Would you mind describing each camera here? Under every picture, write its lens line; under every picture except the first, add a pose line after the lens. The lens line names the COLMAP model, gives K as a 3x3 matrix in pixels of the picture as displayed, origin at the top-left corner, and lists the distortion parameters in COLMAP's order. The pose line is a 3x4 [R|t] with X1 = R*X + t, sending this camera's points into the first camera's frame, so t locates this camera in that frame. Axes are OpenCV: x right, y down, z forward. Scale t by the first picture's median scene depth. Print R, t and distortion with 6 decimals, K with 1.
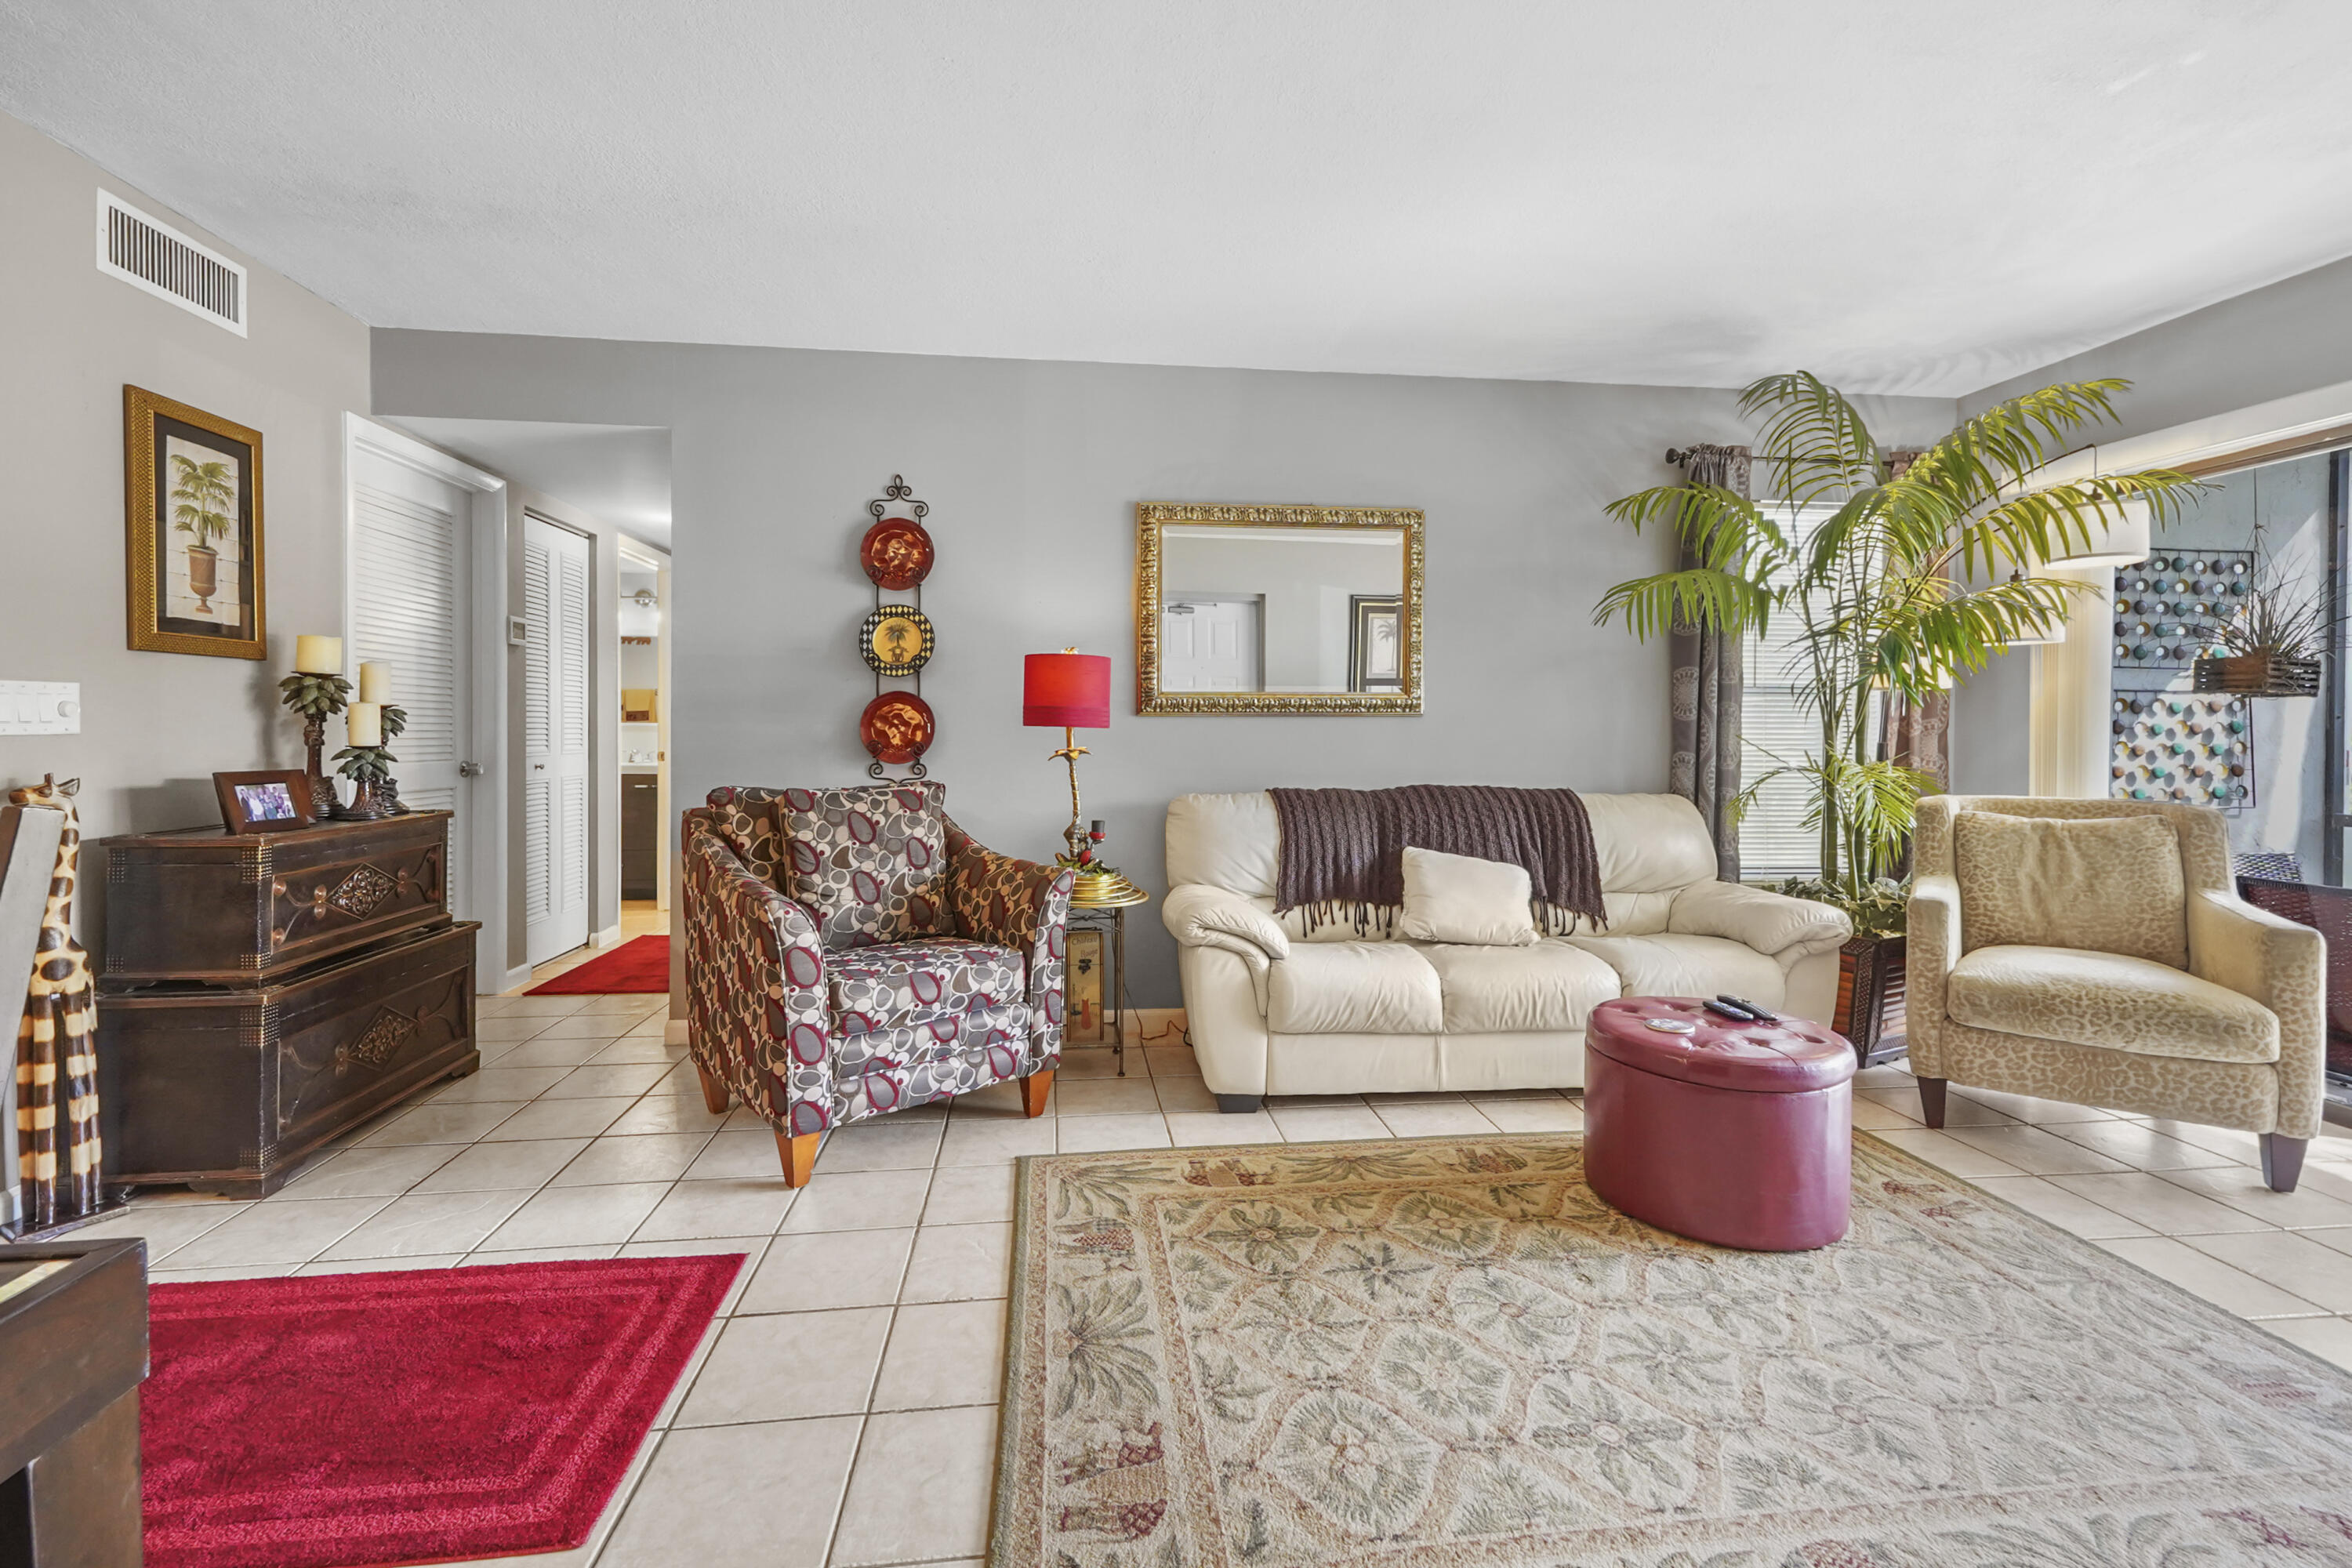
lens RADIAL K [[1013.4, 0, 1174.2], [0, 1013.4, 733.7], [0, 0, 1]] dist [0.008691, -0.000912]
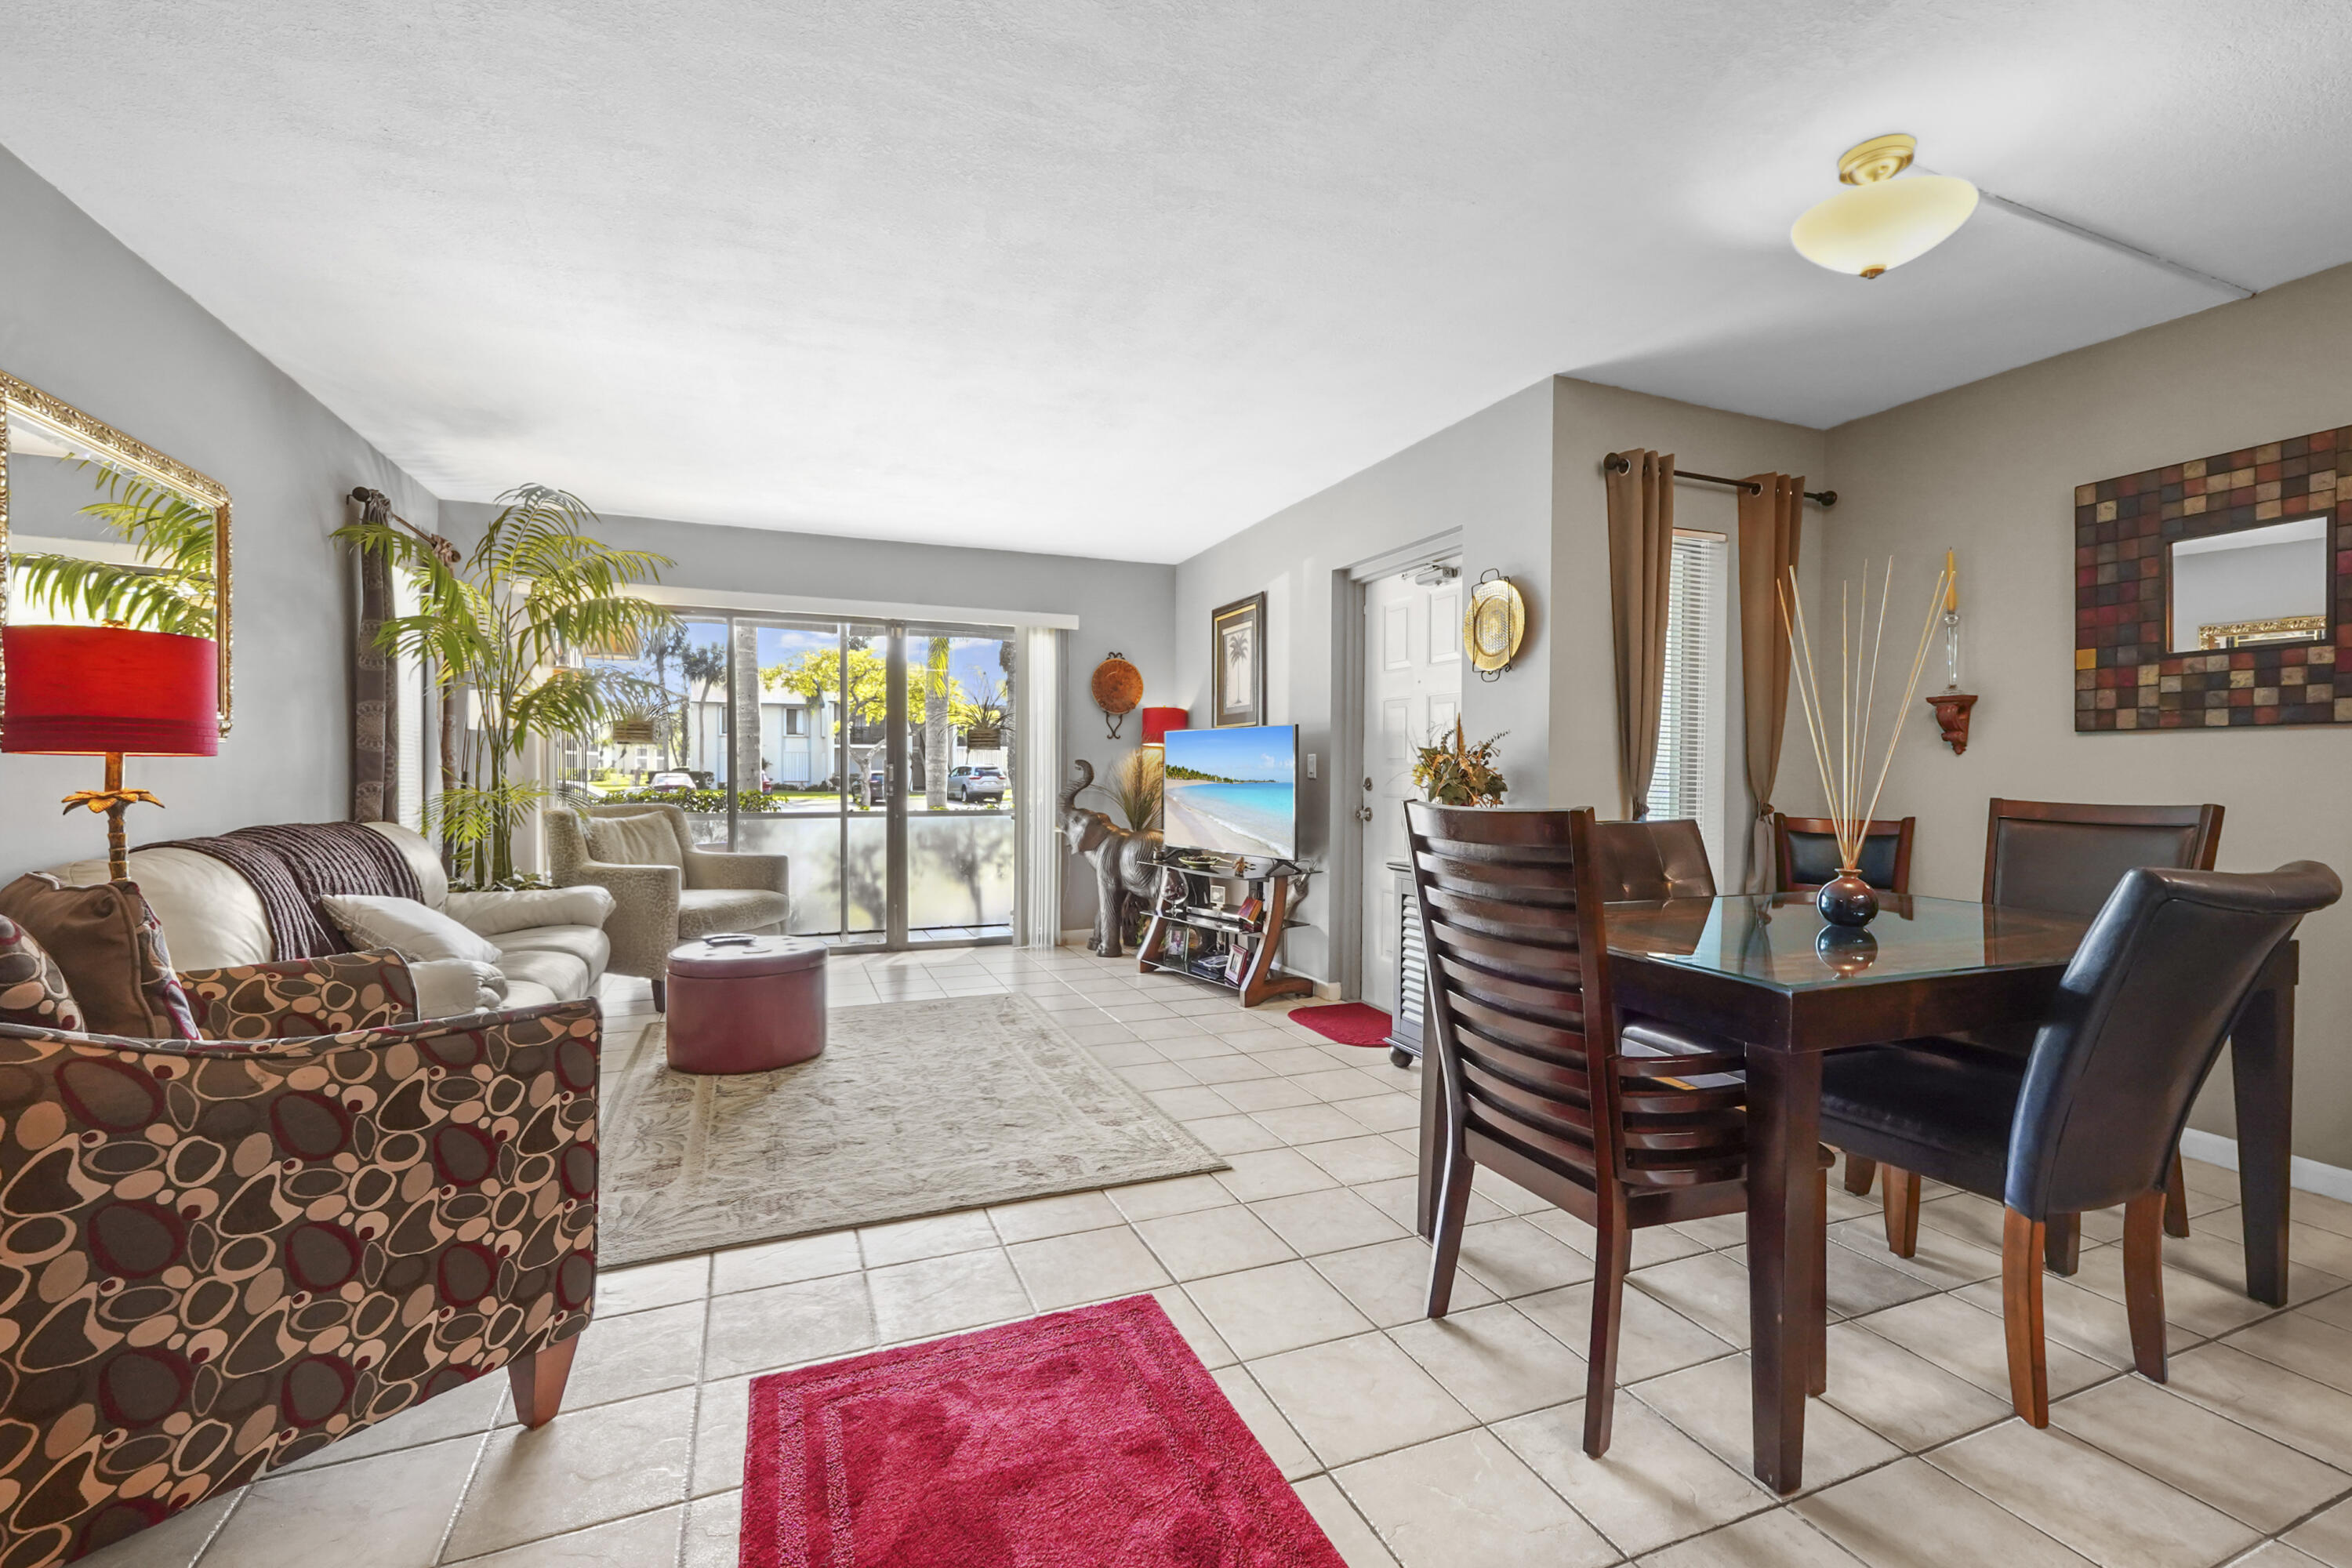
lens RADIAL K [[1000.7, 0, 1176.0], [0, 1000.7, 784.0], [0, 0, 1]] dist [-0.000141, -0.000260]
pose [[-0.263030, -0.025118, 0.964461, -1.101198], [0.001567, 0.999649, 0.026461, -0.008479], [-0.964786, 0.008472, -0.262898, 0.732353]]
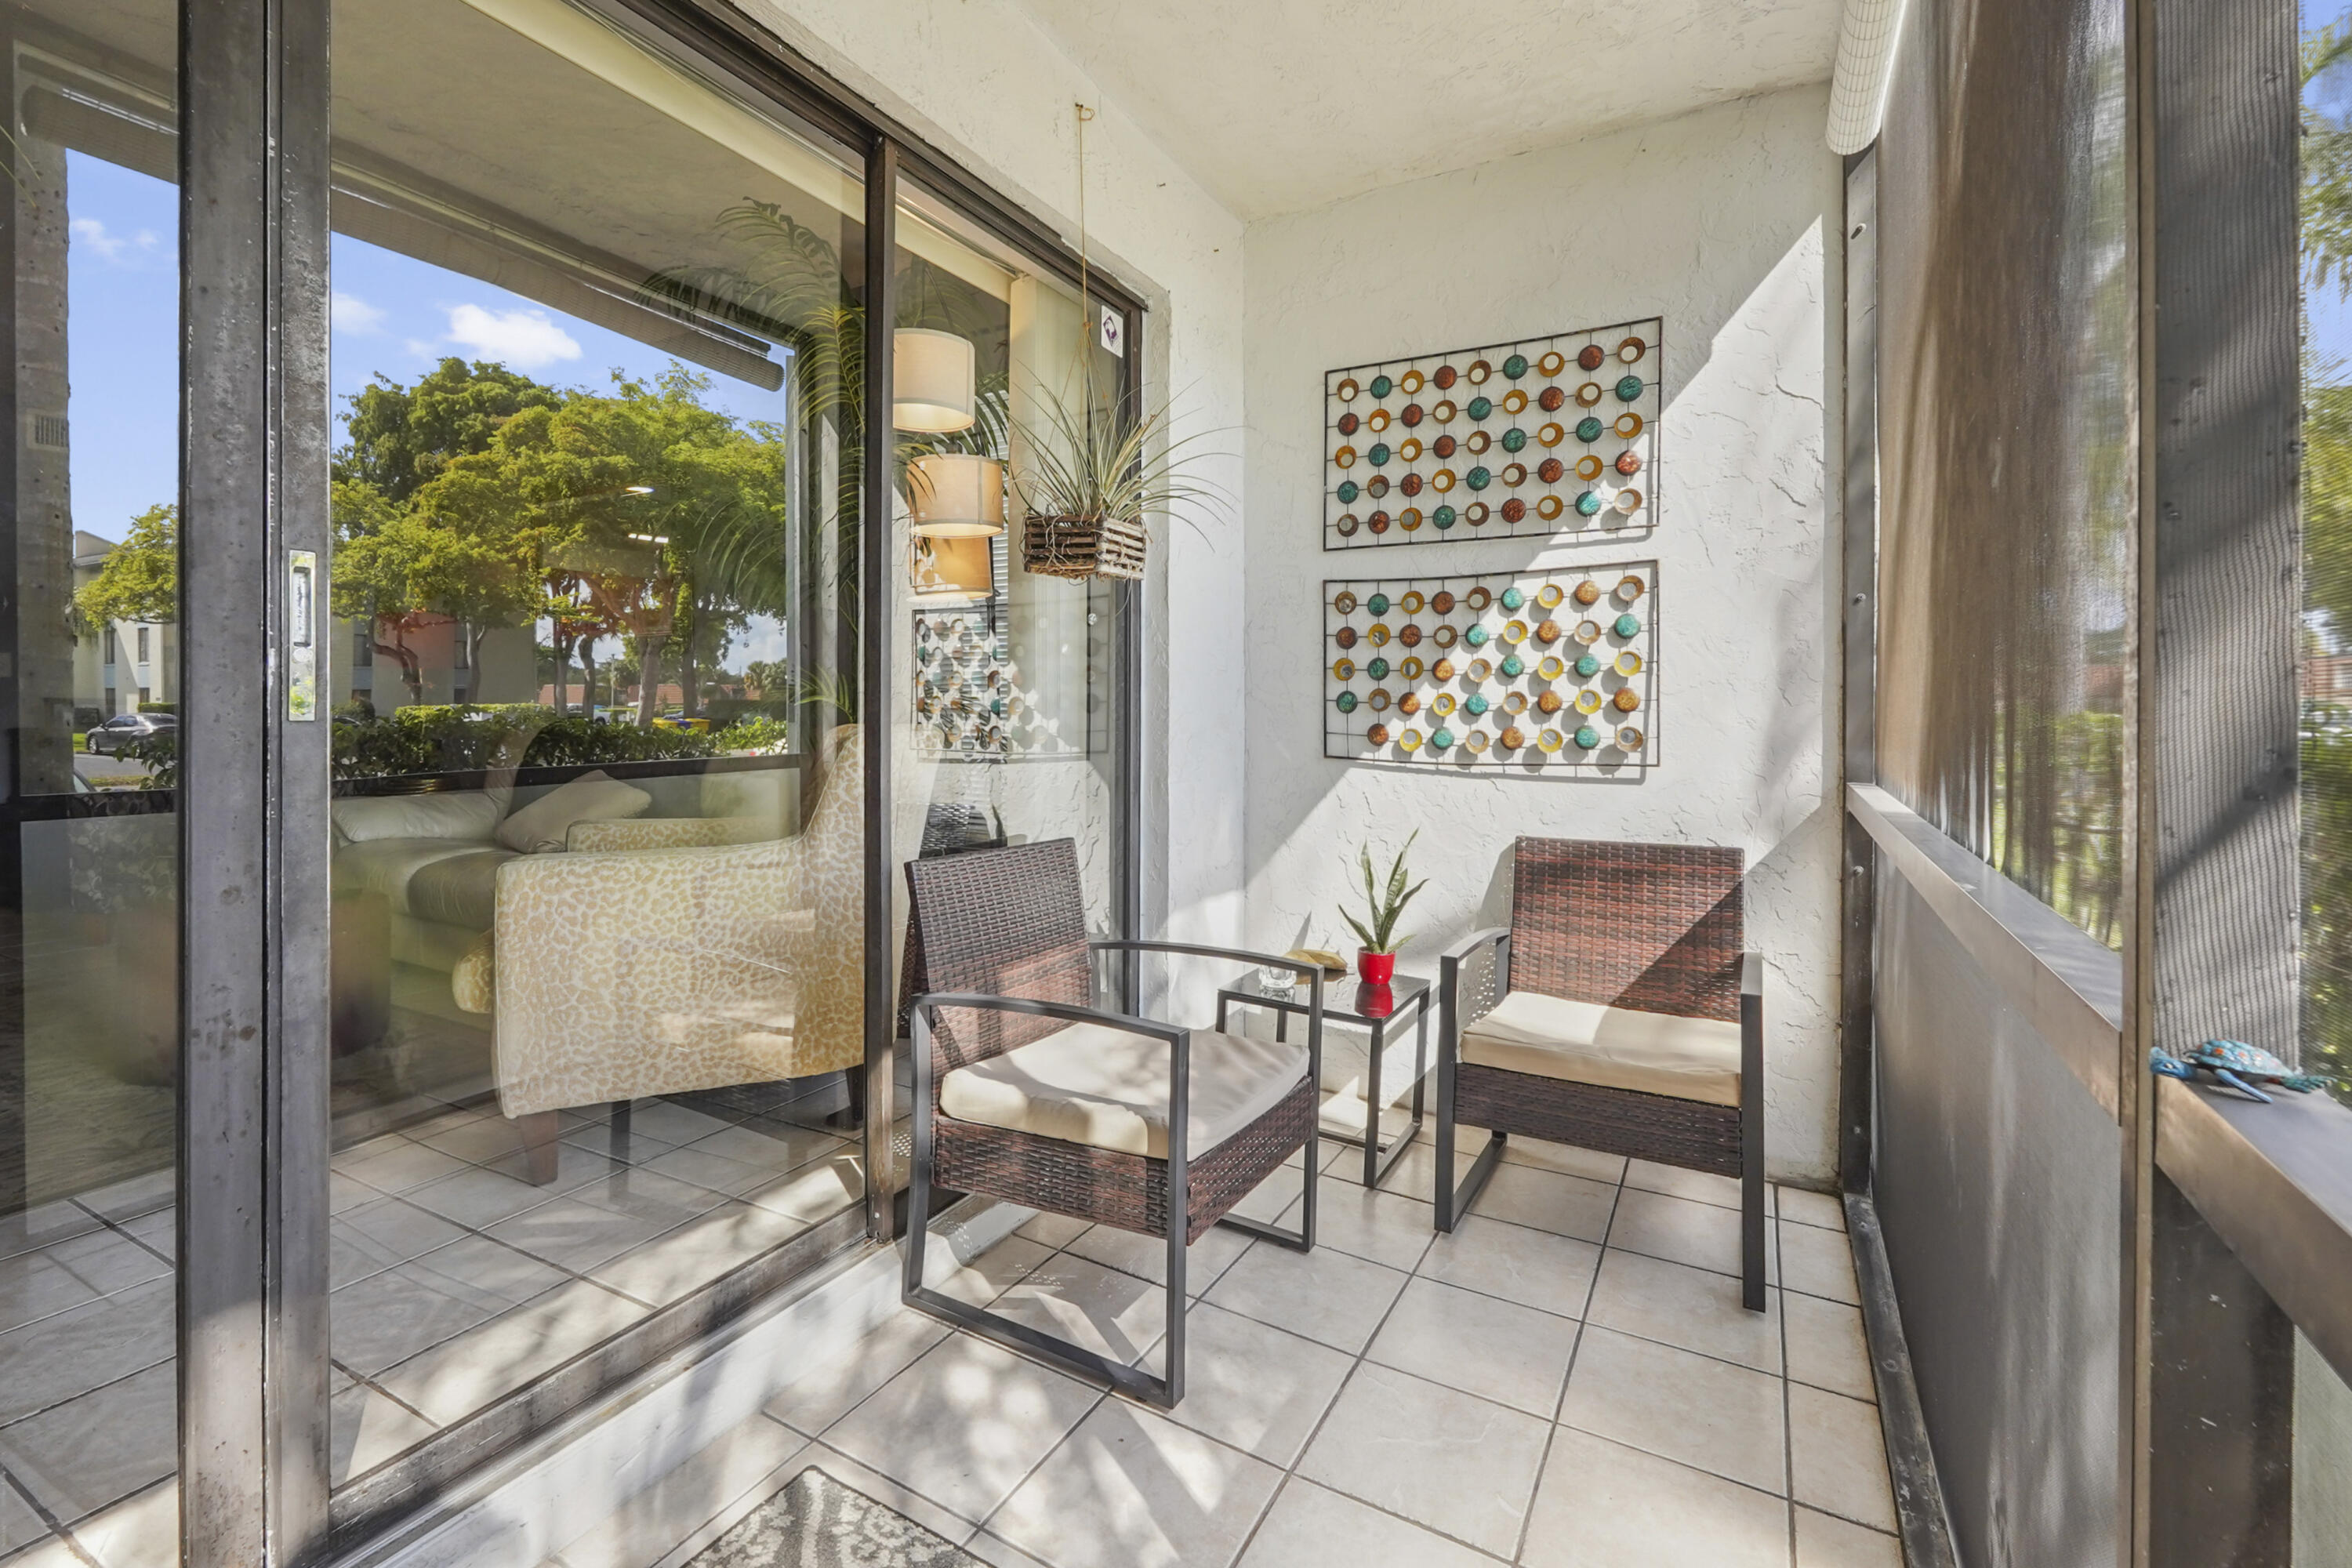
lens RADIAL K [[1031.4, 0, 1187.3], [0, 1031.4, 740.1], [0, 0, 1]] dist [-0.000367, -0.000776]
pose [[0.814814, 0.011142, -0.579615, 1.961949], [-0.000903, 0.999838, 0.017951, 0.076929], [0.579722, -0.014103, 0.814693, 0.633761]]
